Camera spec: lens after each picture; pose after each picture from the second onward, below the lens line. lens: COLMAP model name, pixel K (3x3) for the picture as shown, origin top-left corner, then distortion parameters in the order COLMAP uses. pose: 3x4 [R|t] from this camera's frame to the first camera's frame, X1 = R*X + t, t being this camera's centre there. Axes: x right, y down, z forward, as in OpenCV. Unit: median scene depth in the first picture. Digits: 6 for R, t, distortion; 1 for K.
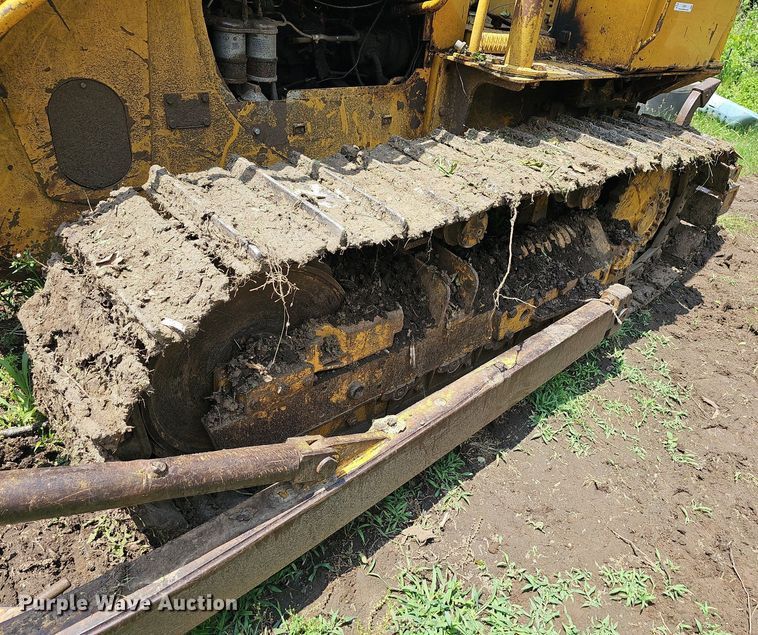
lens RADIAL K [[560.4, 0, 419.6], [0, 560.4, 324.6], [0, 0, 1]] dist [0.045149, -0.030754]
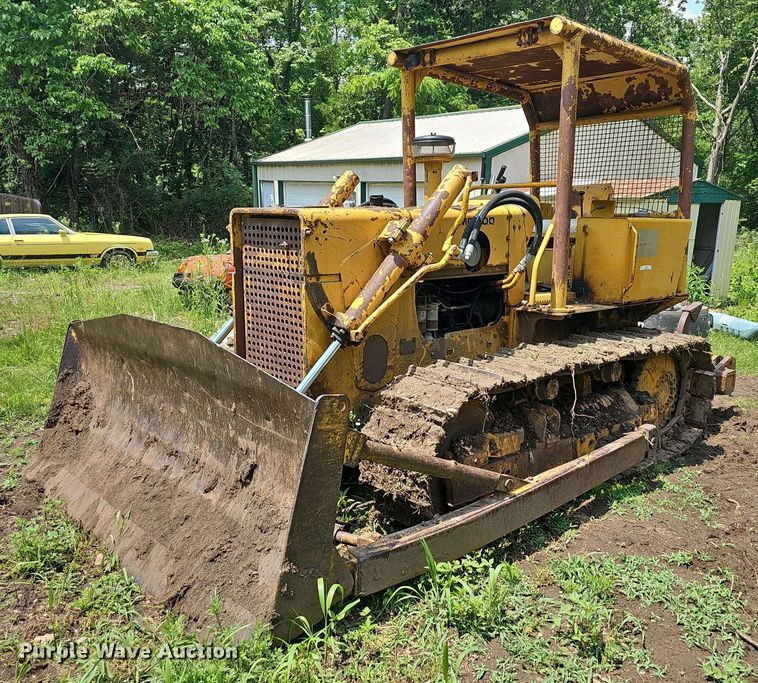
lens RADIAL K [[695.4, 0, 407.0], [0, 695.4, 350.6], [0, 0, 1]] dist [0.030246, 0.000000]
pose [[0.992127, -0.121749, -0.029355, -0.260605], [0.100465, 0.913652, -0.393886, 0.504963], [0.074775, 0.387836, 0.918690, -1.049917]]
